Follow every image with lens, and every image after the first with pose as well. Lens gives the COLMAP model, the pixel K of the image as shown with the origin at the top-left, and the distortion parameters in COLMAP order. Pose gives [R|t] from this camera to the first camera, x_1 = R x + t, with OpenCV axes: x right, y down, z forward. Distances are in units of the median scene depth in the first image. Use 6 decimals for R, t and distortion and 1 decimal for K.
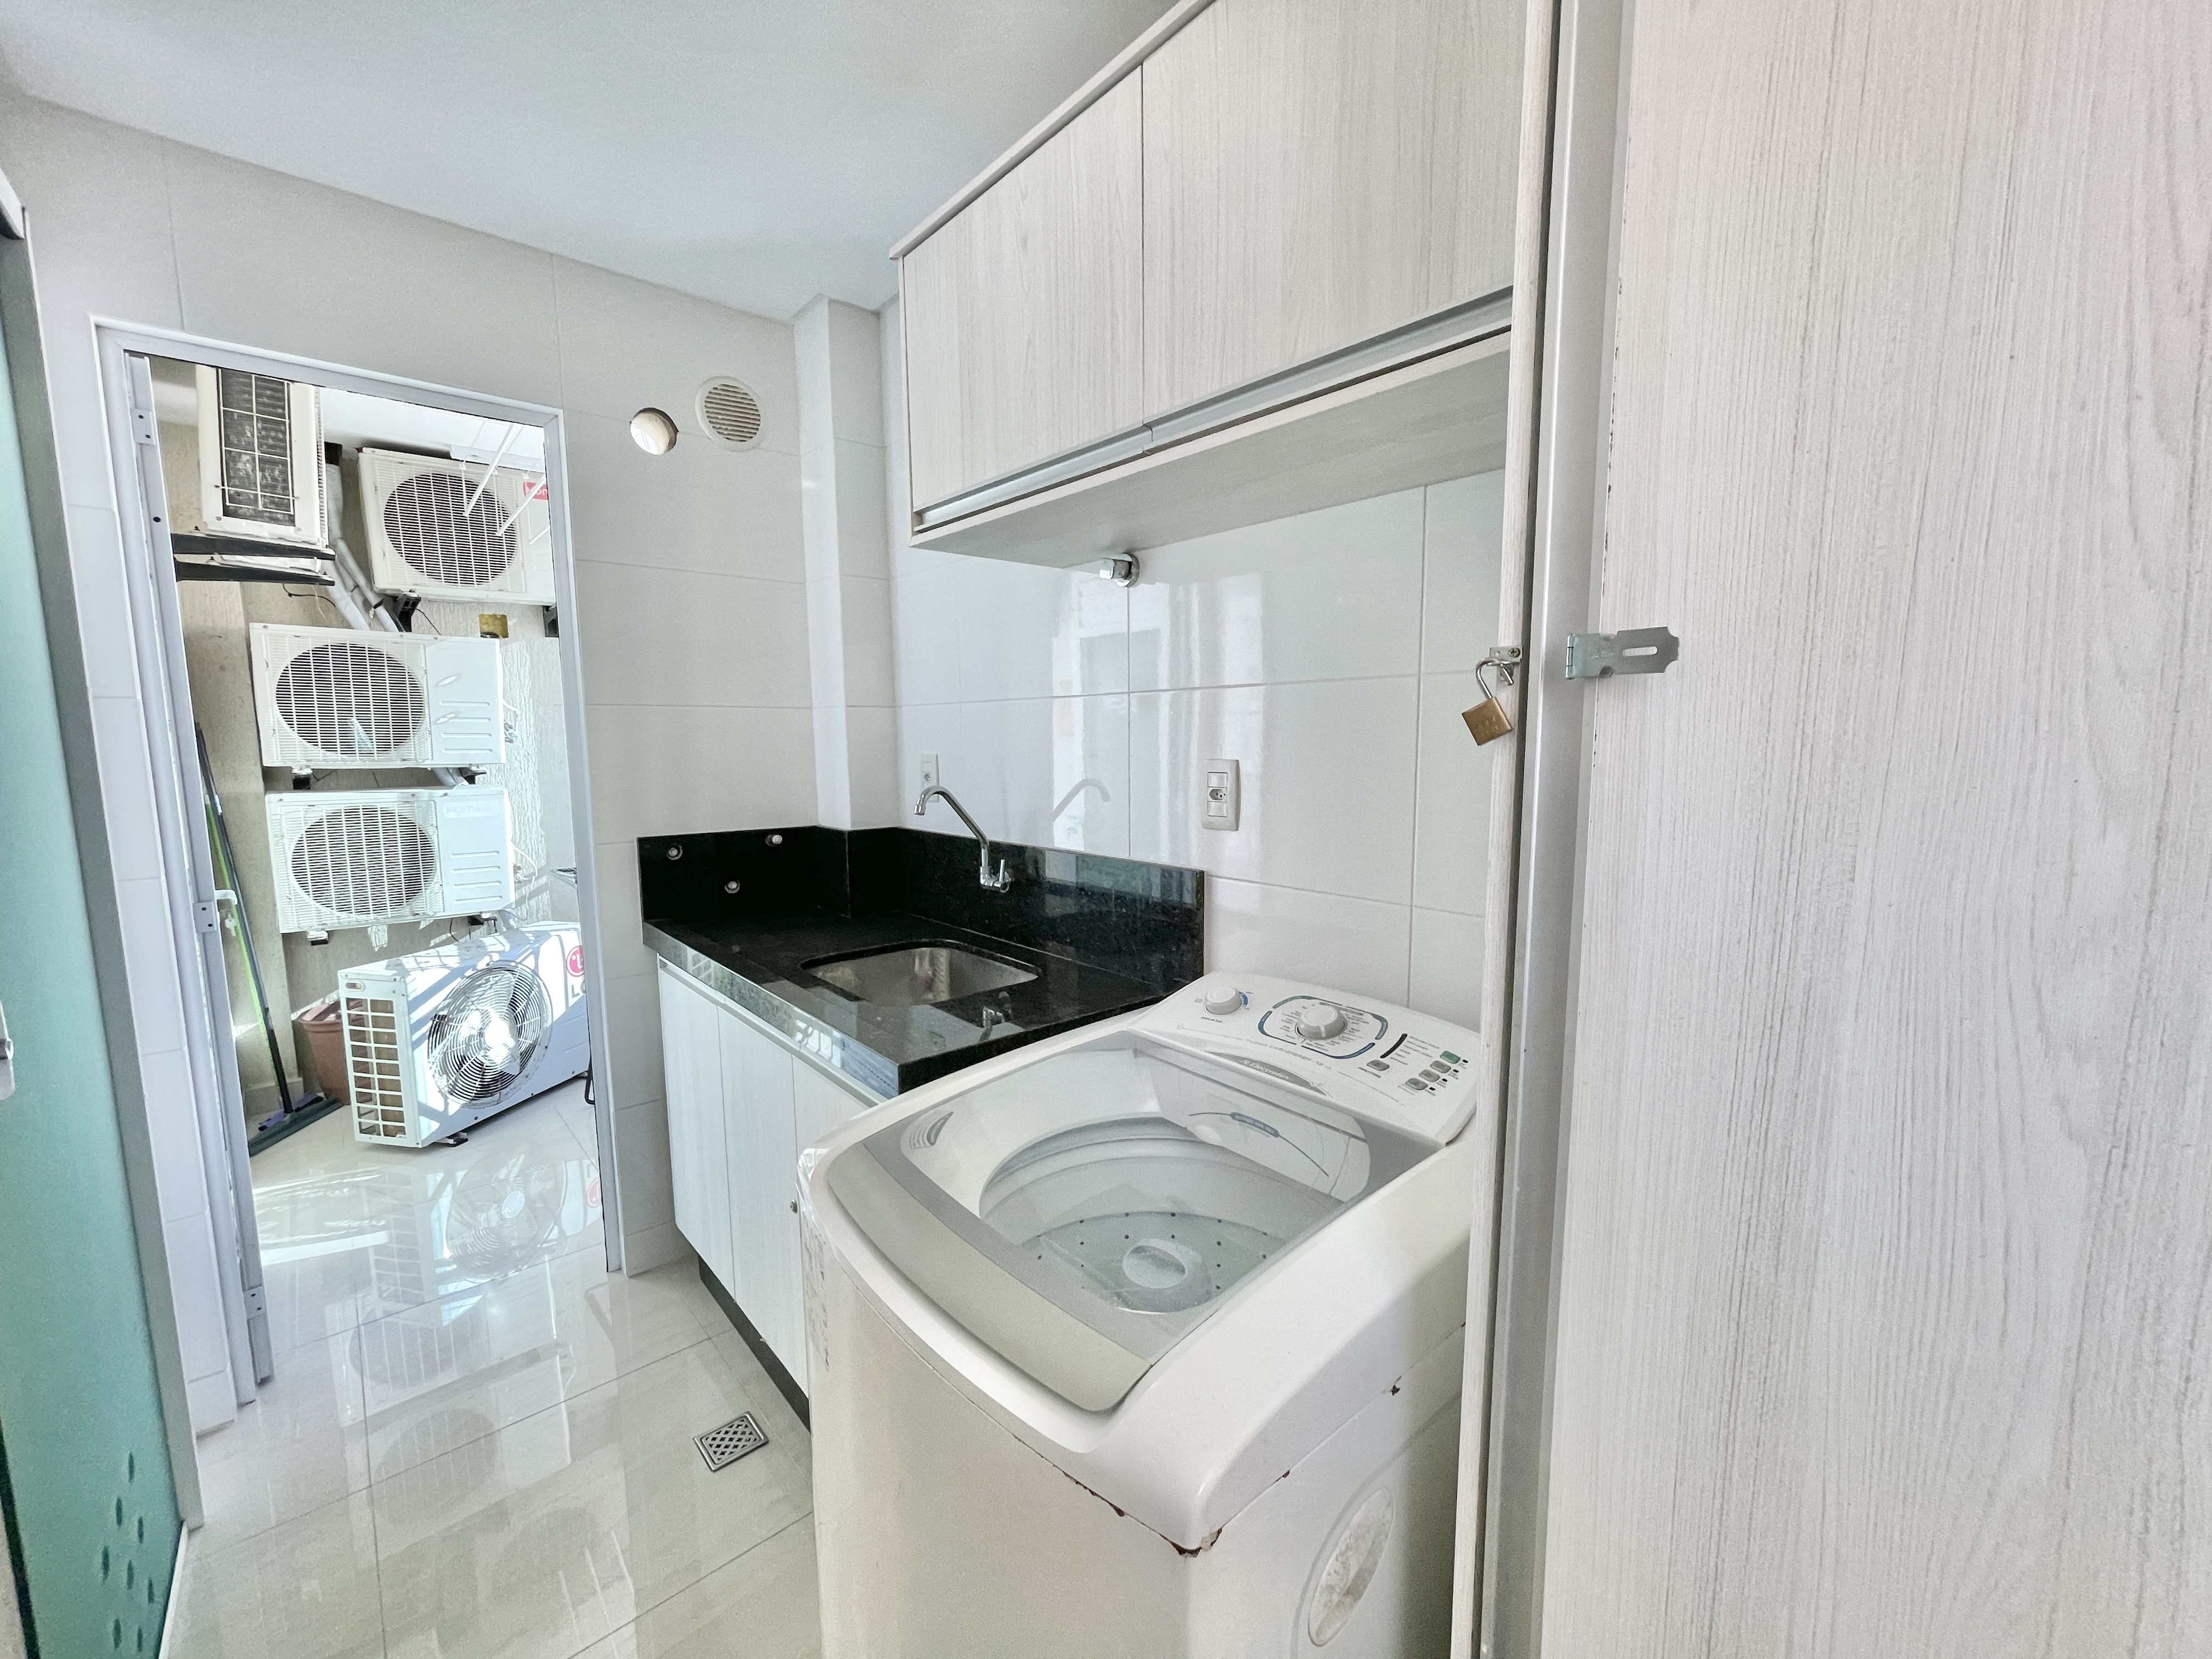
lens RADIAL K [[893.0, 0, 1102.0], [0, 893.0, 841.4], [0, 0, 1]] dist [-0.000031, 0.000447]
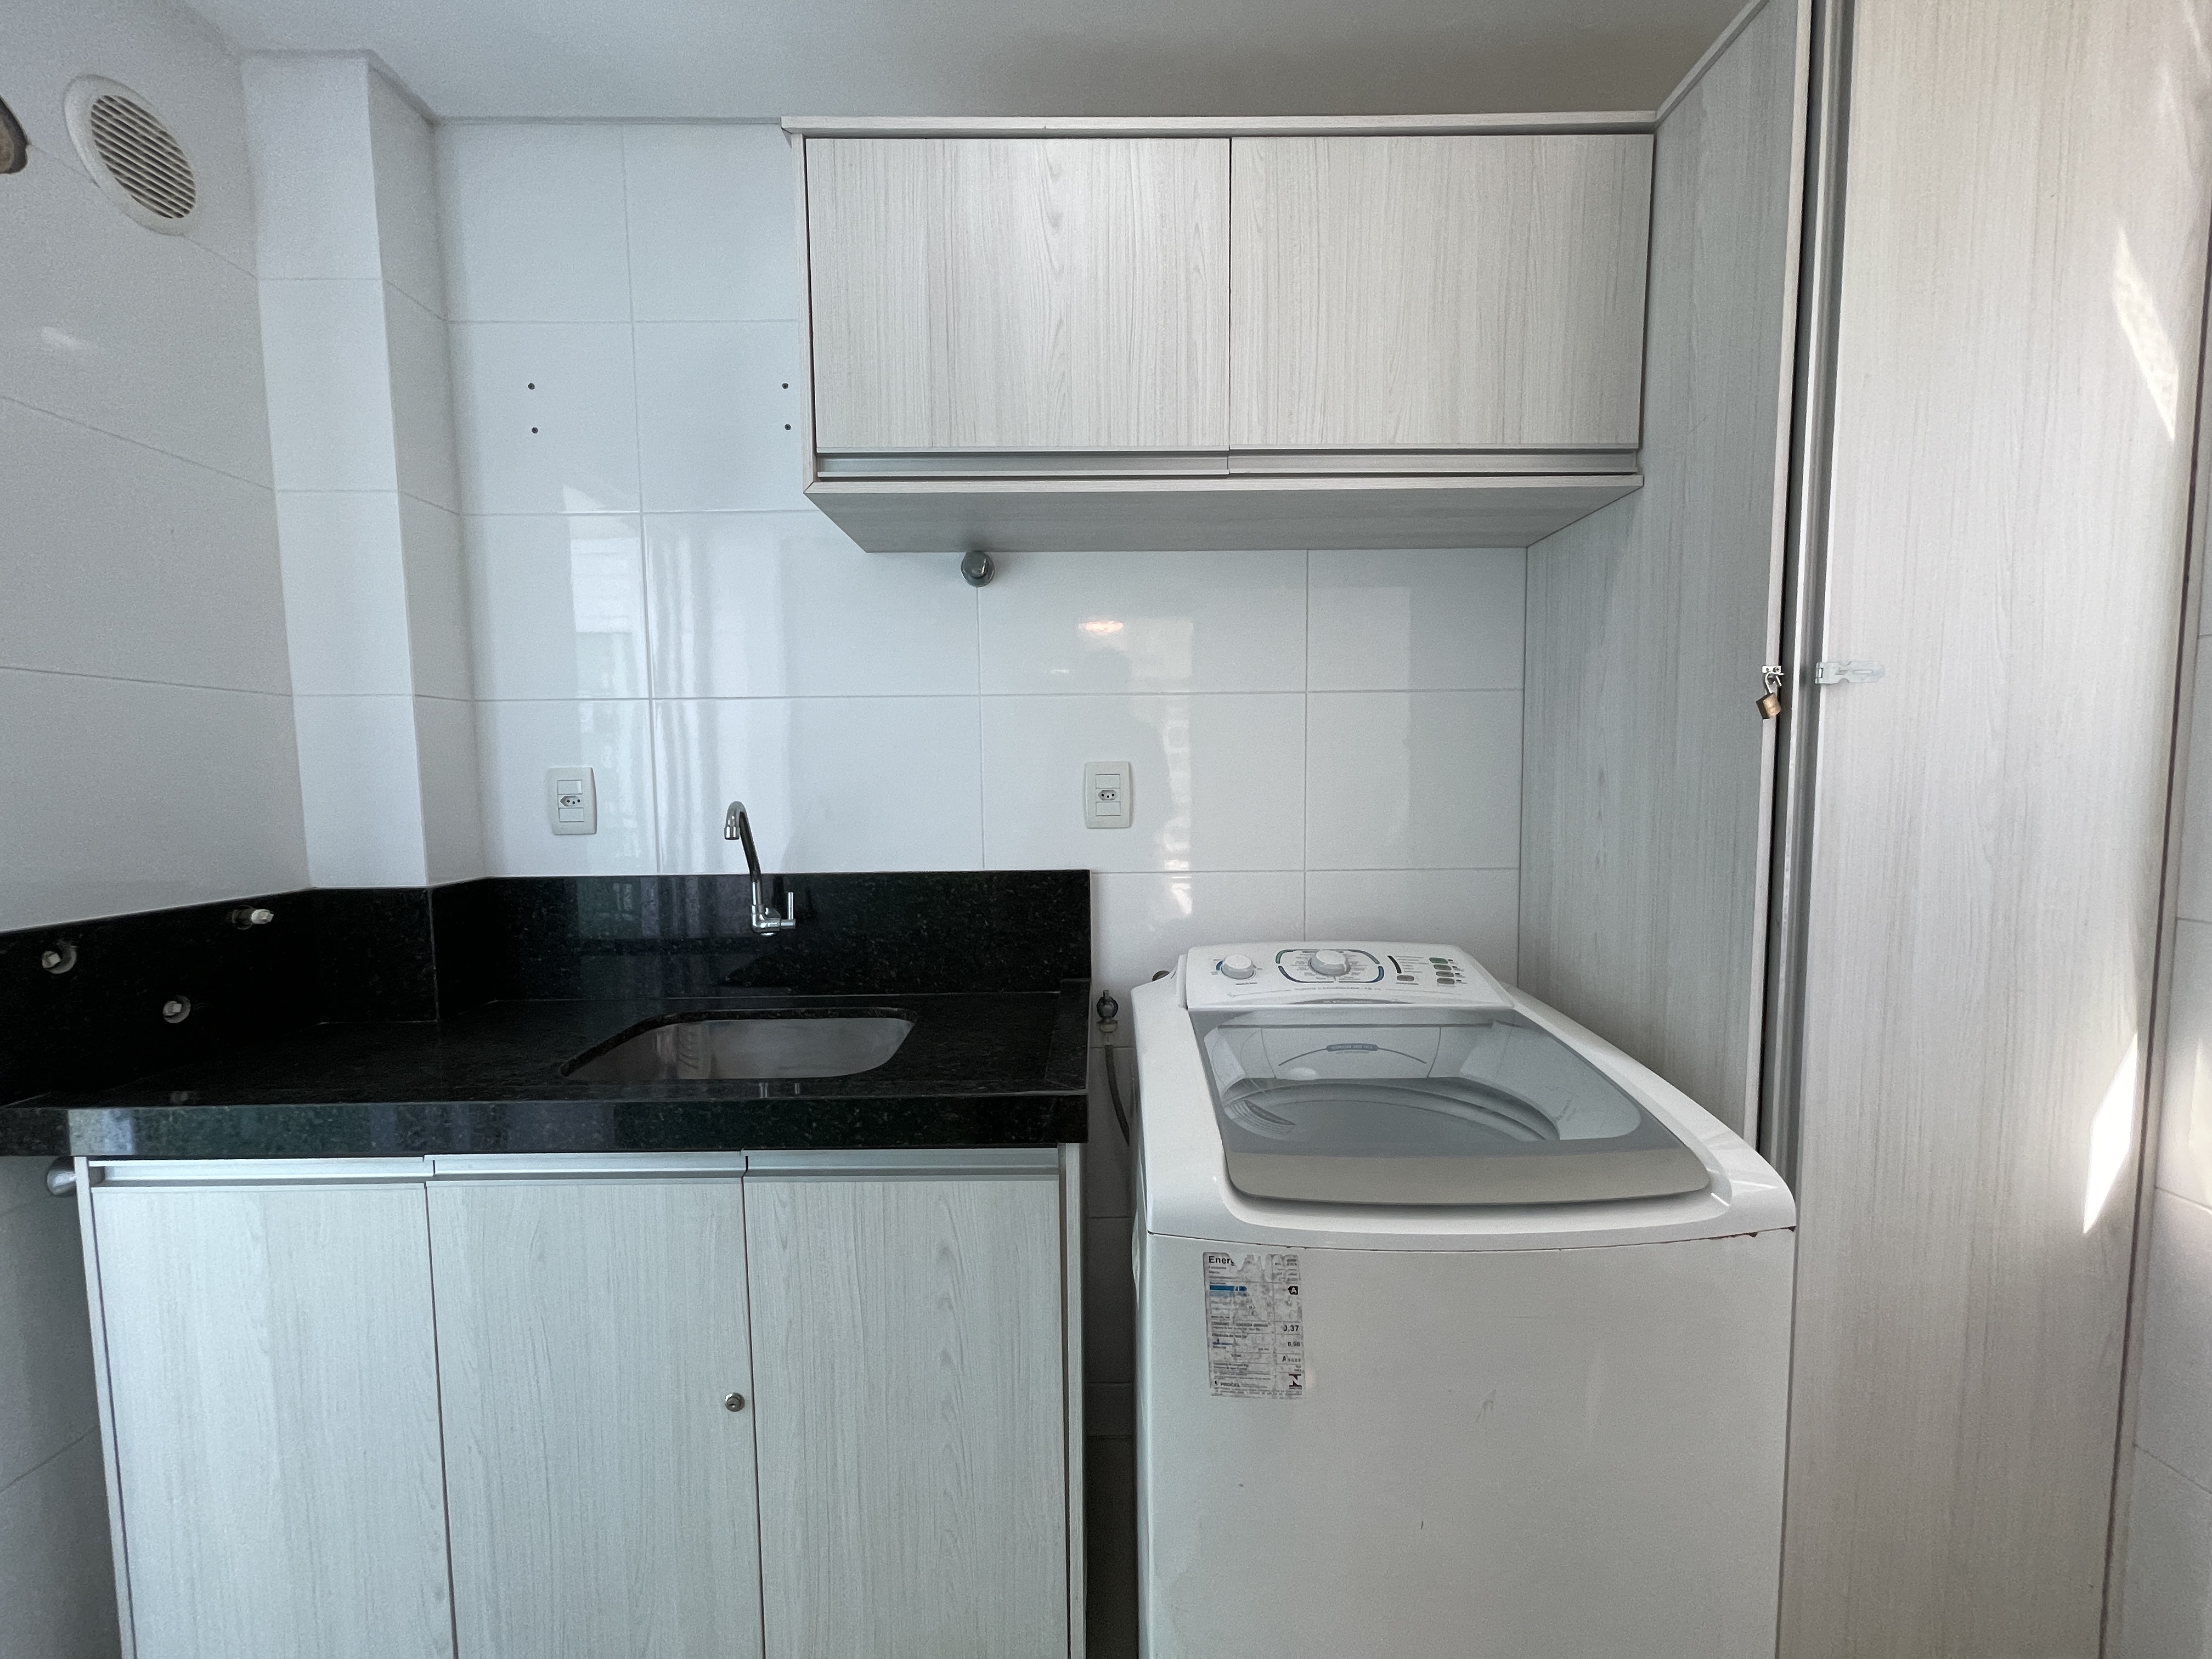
lens RADIAL K [[893.0, 0, 1102.0], [0, 893.0, 841.4], [0, 0, 1]] dist [-0.000031, 0.000447]
pose [[0.649790, -0.058736, 0.757841, -0.677047], [0.096033, 0.995365, -0.005196, 0.007304], [-0.754023, 0.076154, 0.652419, 0.312492]]
